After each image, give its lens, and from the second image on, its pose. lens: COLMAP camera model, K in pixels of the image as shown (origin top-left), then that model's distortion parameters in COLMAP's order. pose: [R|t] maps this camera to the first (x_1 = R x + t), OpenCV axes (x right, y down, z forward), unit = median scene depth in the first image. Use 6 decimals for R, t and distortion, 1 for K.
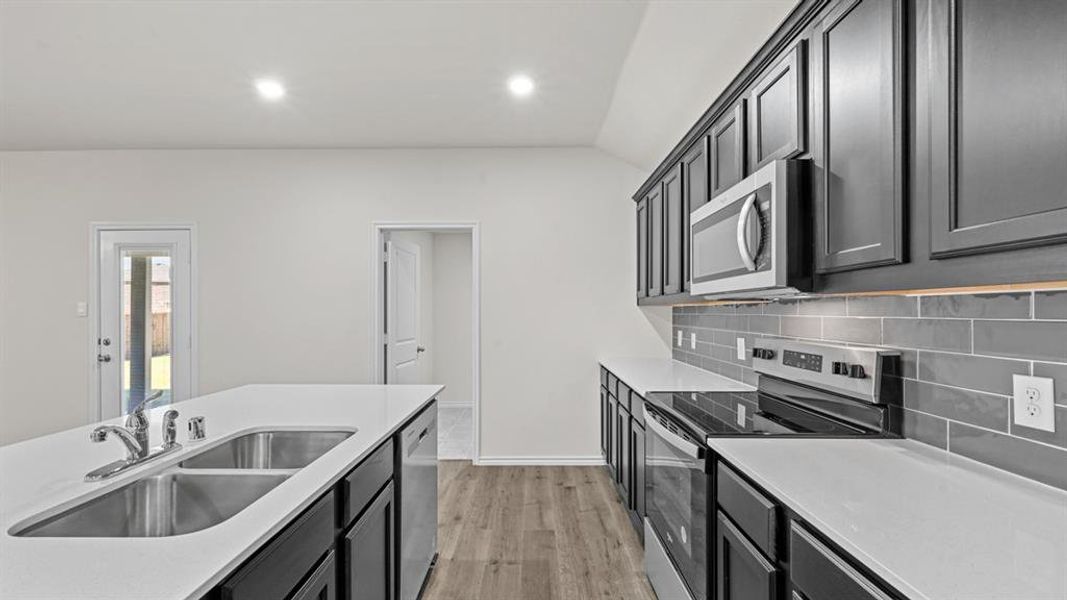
lens RADIAL K [[421.7, 0, 532.6], [0, 421.7, 313.0], [0, 0, 1]] dist [0.000579, 0.000088]
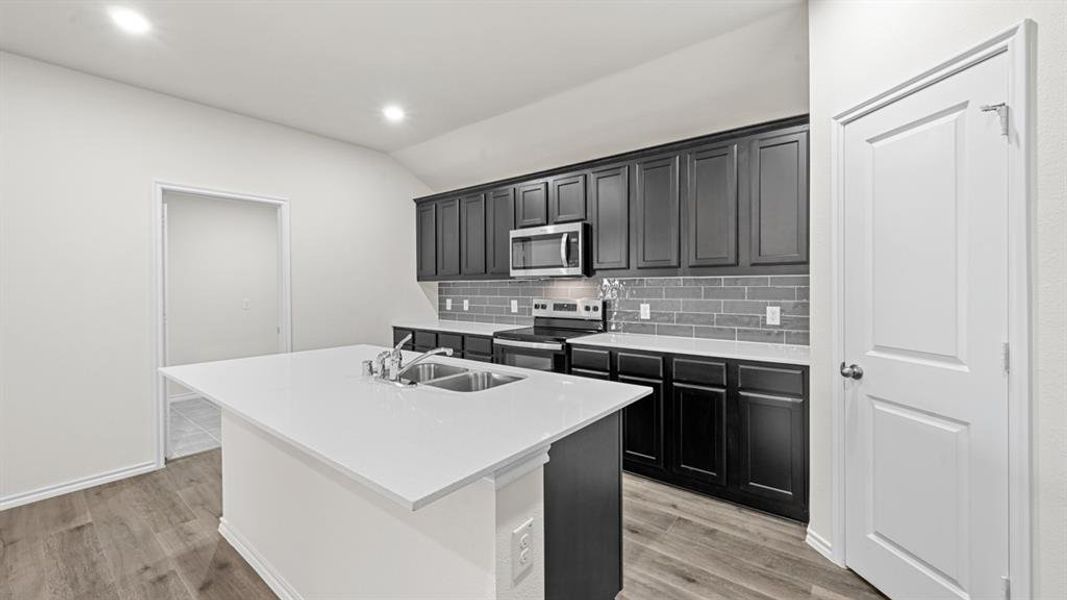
lens RADIAL K [[422.5, 0, 528.6], [0, 422.5, 289.1], [0, 0, 1]] dist [-0.000312, 0.000076]
pose [[0.624195, -0.007998, 0.781227, -0.994446], [0.007062, 0.999965, 0.004595, 0.005702], [-0.781236, 0.002649, 0.624230, -0.183773]]
